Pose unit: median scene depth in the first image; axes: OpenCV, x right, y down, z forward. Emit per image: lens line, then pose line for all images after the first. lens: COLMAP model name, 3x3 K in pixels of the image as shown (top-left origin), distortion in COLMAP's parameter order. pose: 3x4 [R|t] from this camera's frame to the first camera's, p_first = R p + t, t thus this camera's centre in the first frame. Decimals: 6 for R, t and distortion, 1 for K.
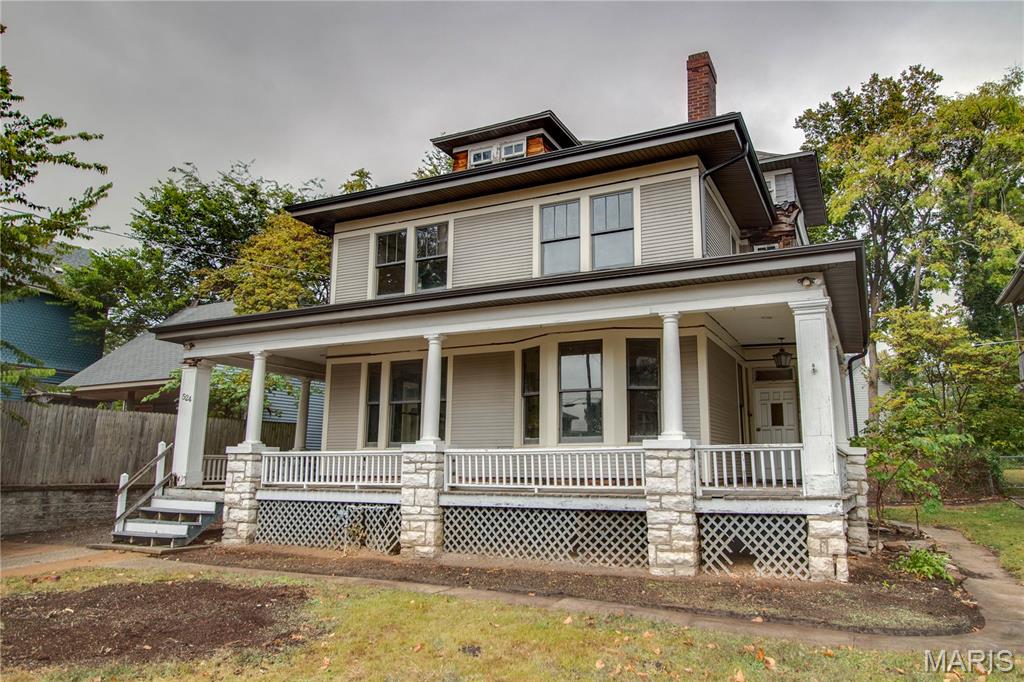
lens RADIAL K [[667.1, 0, 512.0], [0, 667.1, 341.0], [0, 0, 1]] dist [0.004762, 0.001527]
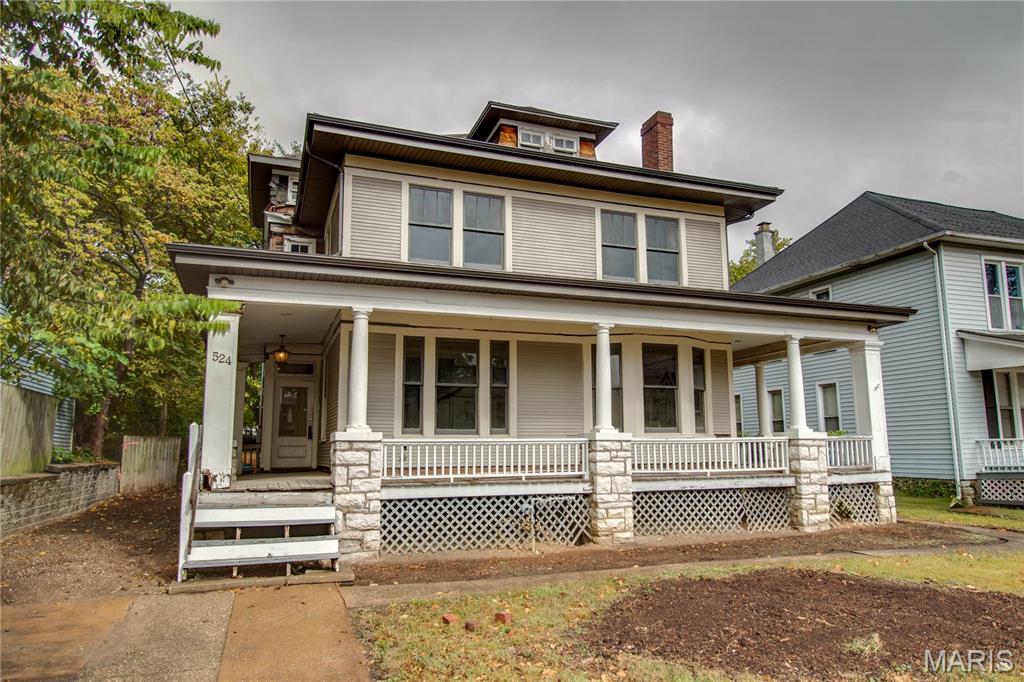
lens RADIAL K [[643.0, 0, 509.7], [0, 643.0, 376.0], [0, 0, 1]] dist [0.003183, -0.000024]
pose [[0.703494, 0.076987, 0.706519, -0.939404], [-0.119747, 0.992743, 0.011059, 0.079114], [-0.700540, -0.092383, 0.707607, 0.438162]]
